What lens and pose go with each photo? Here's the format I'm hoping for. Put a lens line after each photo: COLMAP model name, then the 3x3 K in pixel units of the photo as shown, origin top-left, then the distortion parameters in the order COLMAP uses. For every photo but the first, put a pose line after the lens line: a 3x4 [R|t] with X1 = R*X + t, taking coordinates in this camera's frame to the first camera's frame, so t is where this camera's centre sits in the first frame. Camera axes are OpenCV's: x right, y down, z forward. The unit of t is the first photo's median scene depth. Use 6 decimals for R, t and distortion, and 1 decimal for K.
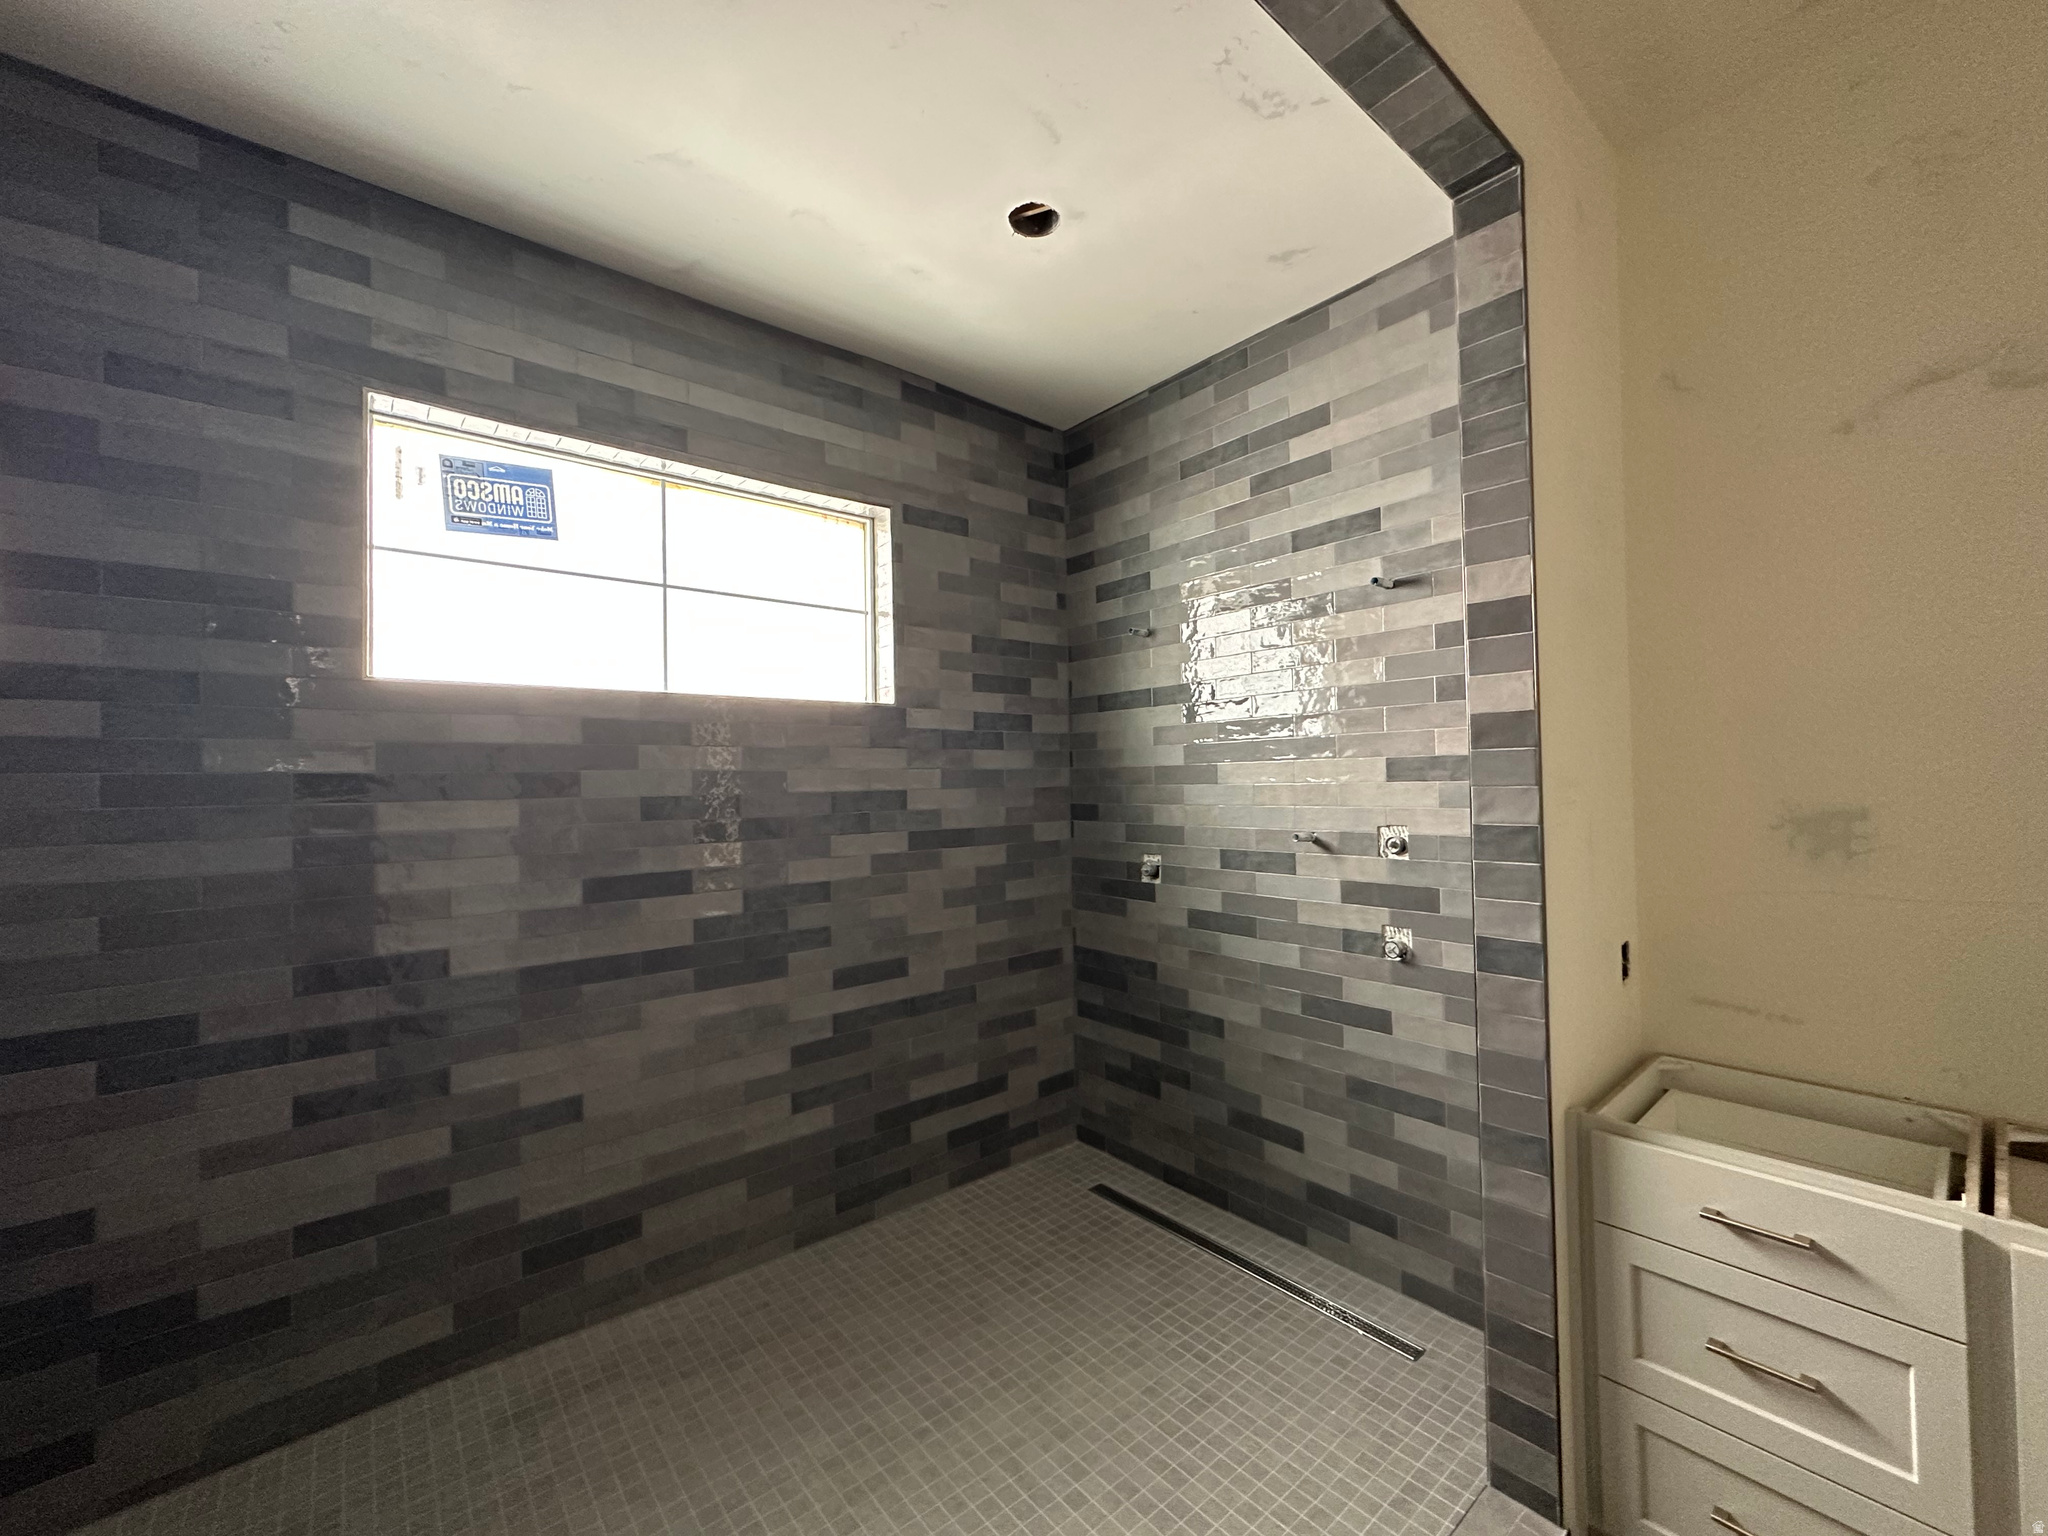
lens RADIAL K [[813.4, 0, 1025.7], [0, 813.4, 765.6], [0, 0, 1]] dist [-0.001017, -0.000043]
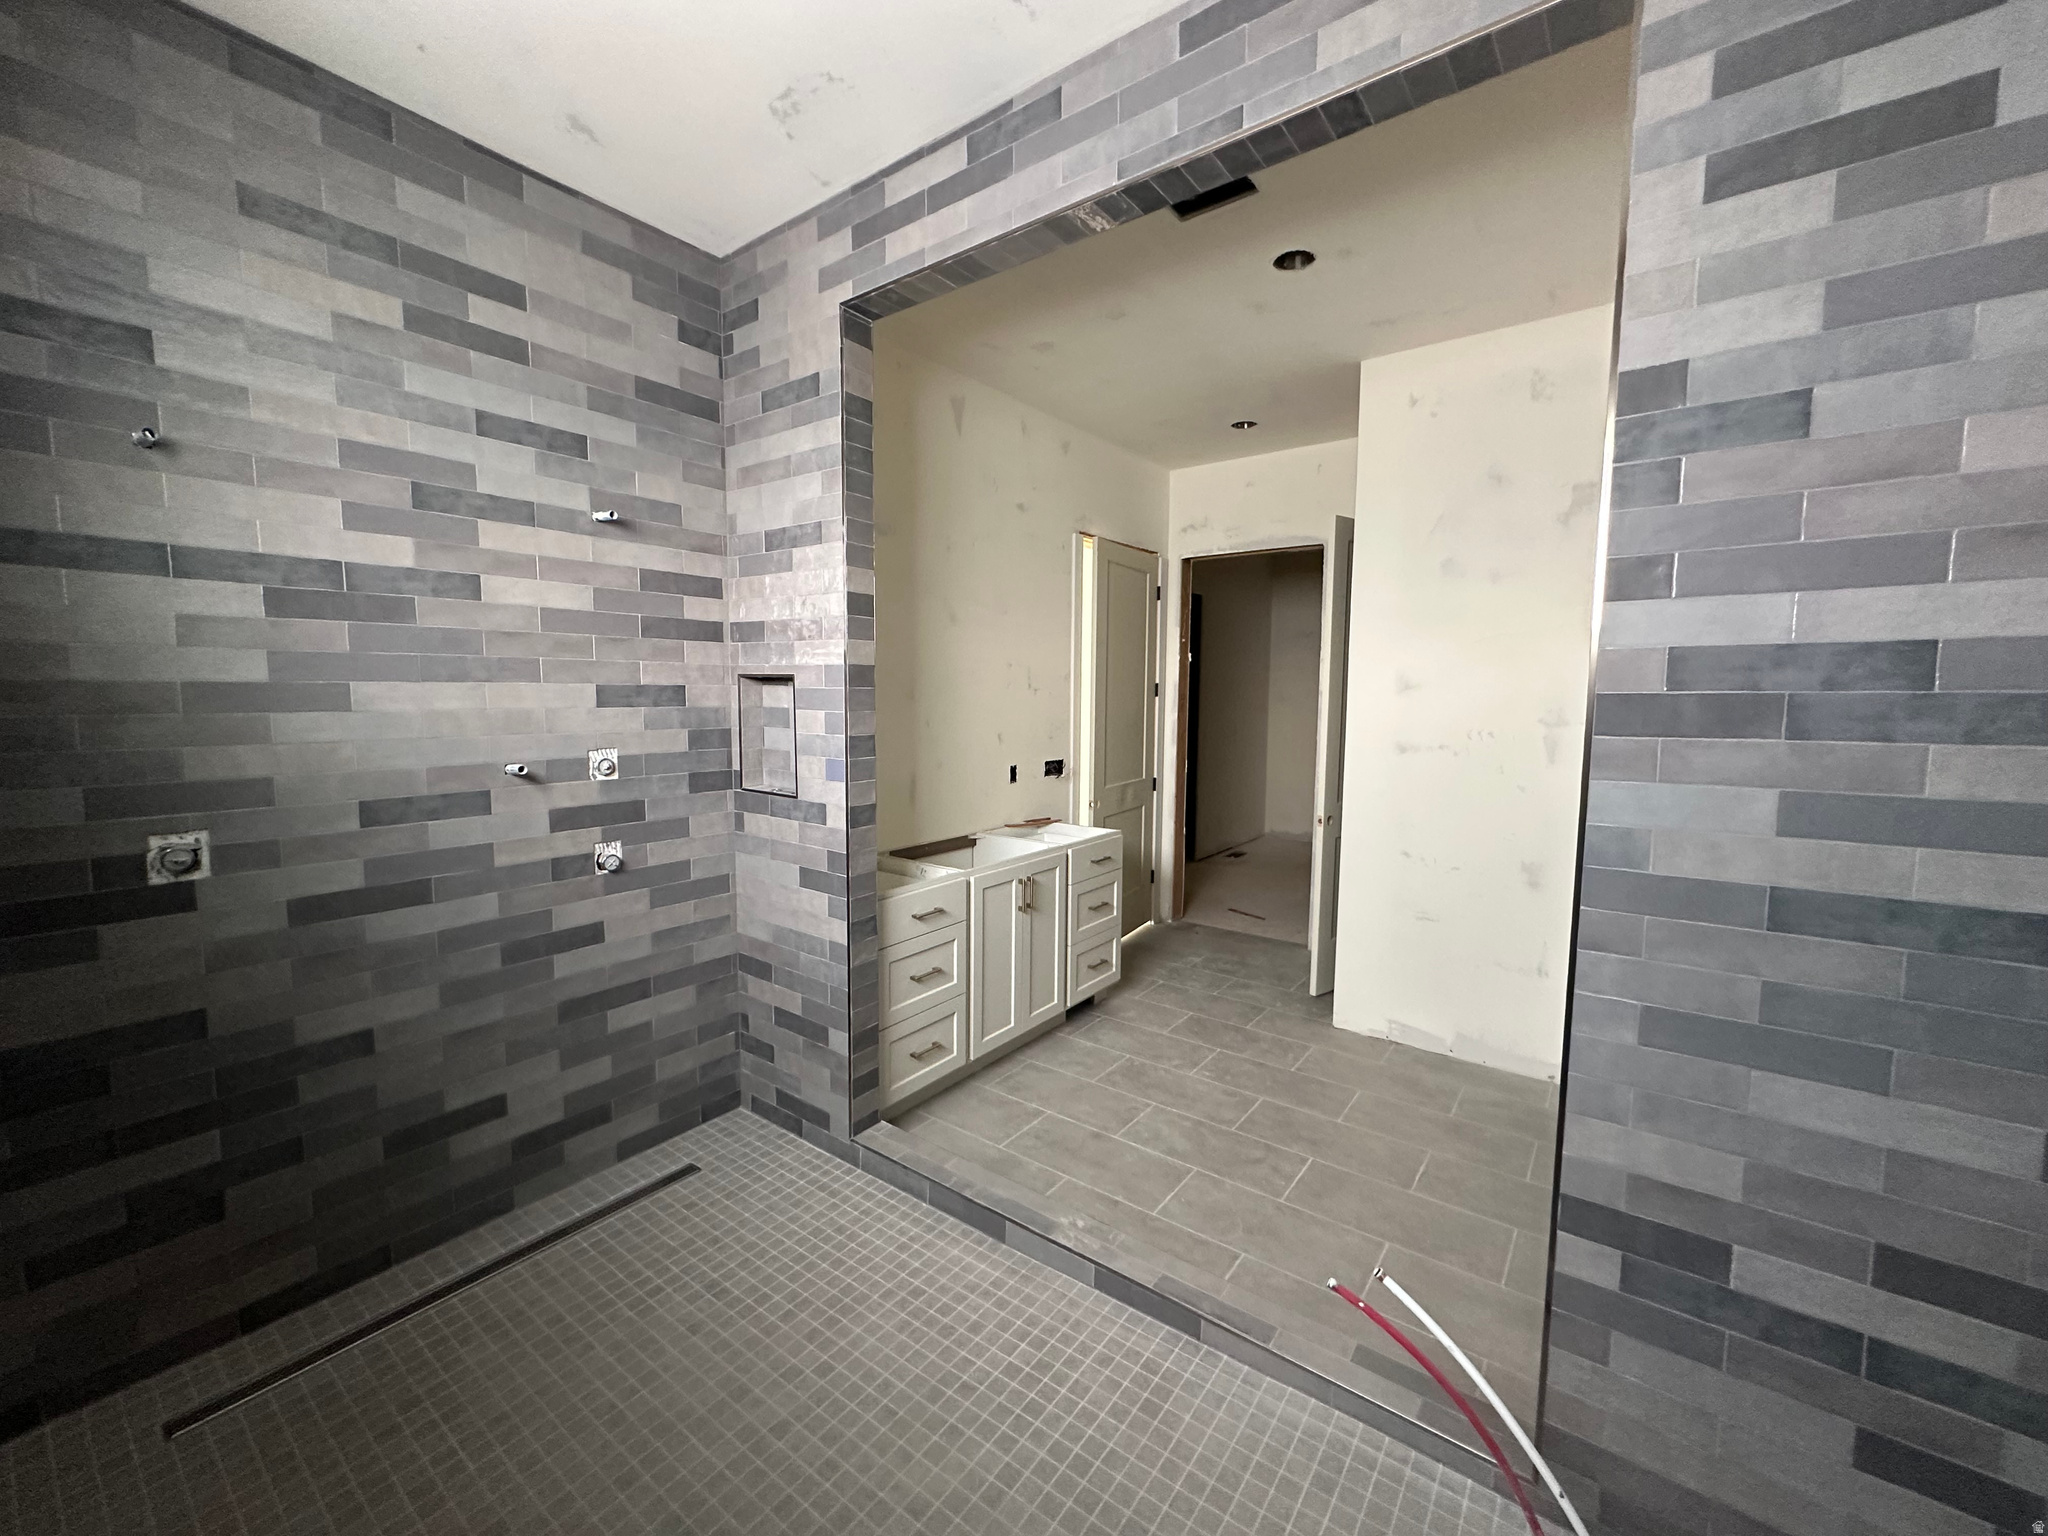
lens RADIAL K [[813.4, 0, 1025.7], [0, 813.4, 765.6], [0, 0, 1]] dist [-0.001017, -0.000043]
pose [[-0.228805, -0.074254, 0.970636, -0.649327], [-0.022932, 0.997221, 0.070882, 0.006940], [-0.973202, -0.006041, -0.229872, 0.643904]]
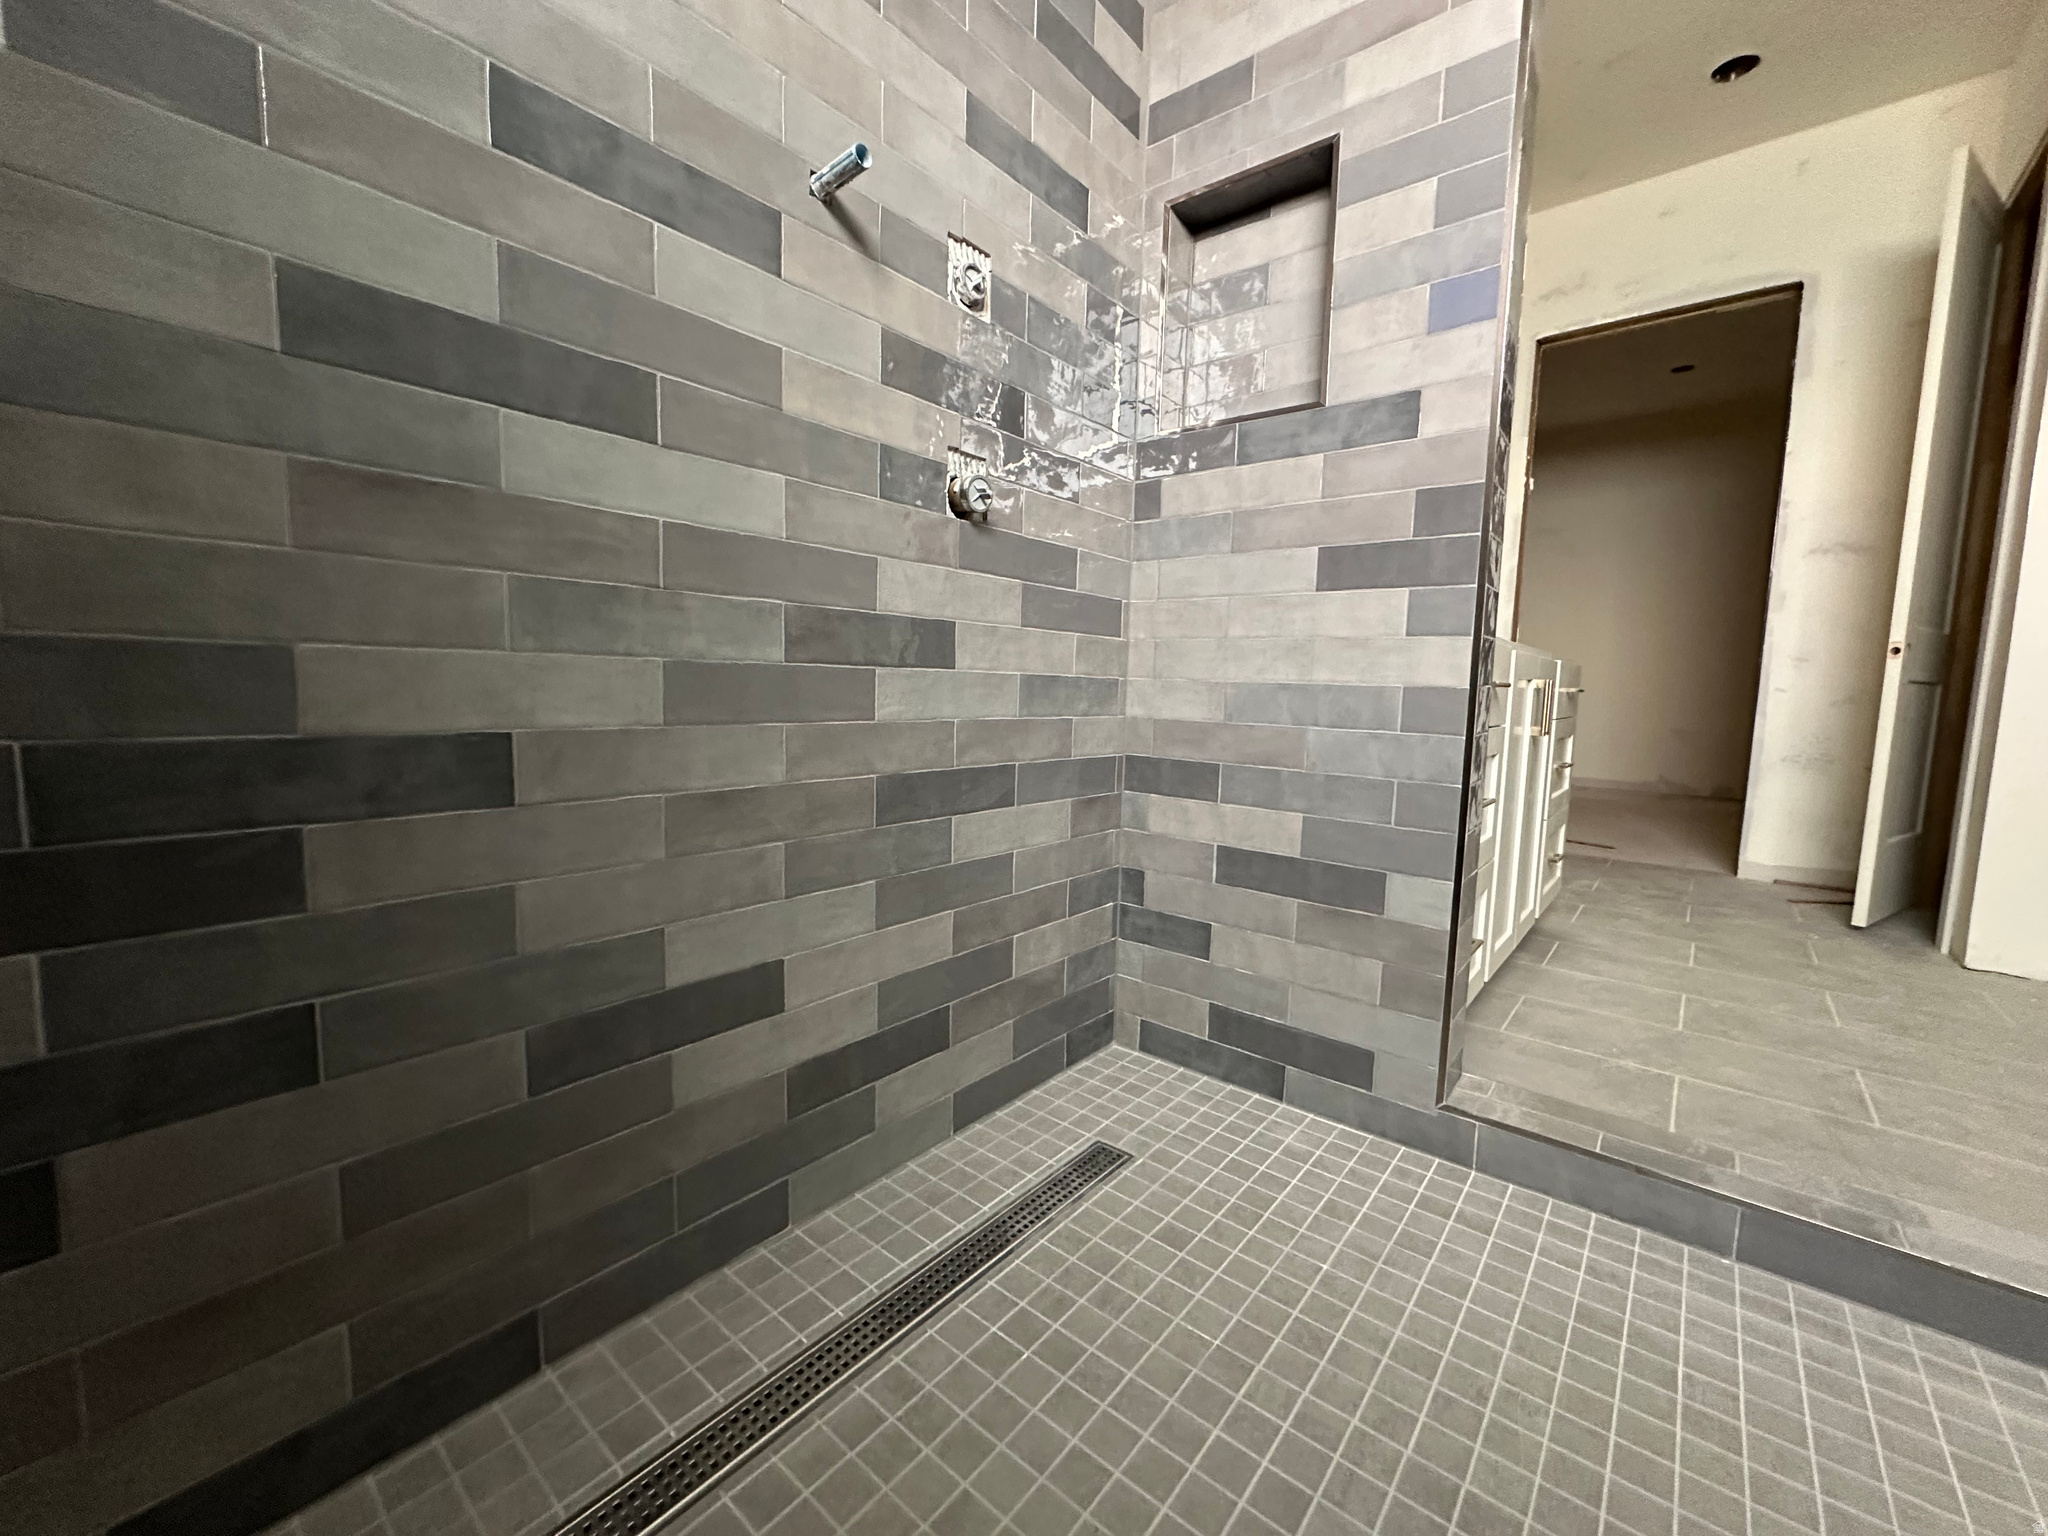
lens RADIAL K [[813.4, 0, 1025.7], [0, 813.4, 765.6], [0, 0, 1]] dist [-0.001017, -0.000043]
pose [[-0.176728, -0.083083, 0.980747, -0.060265], [-0.040678, 0.996196, 0.077062, 0.321214], [-0.983419, -0.026275, -0.179436, 0.956216]]
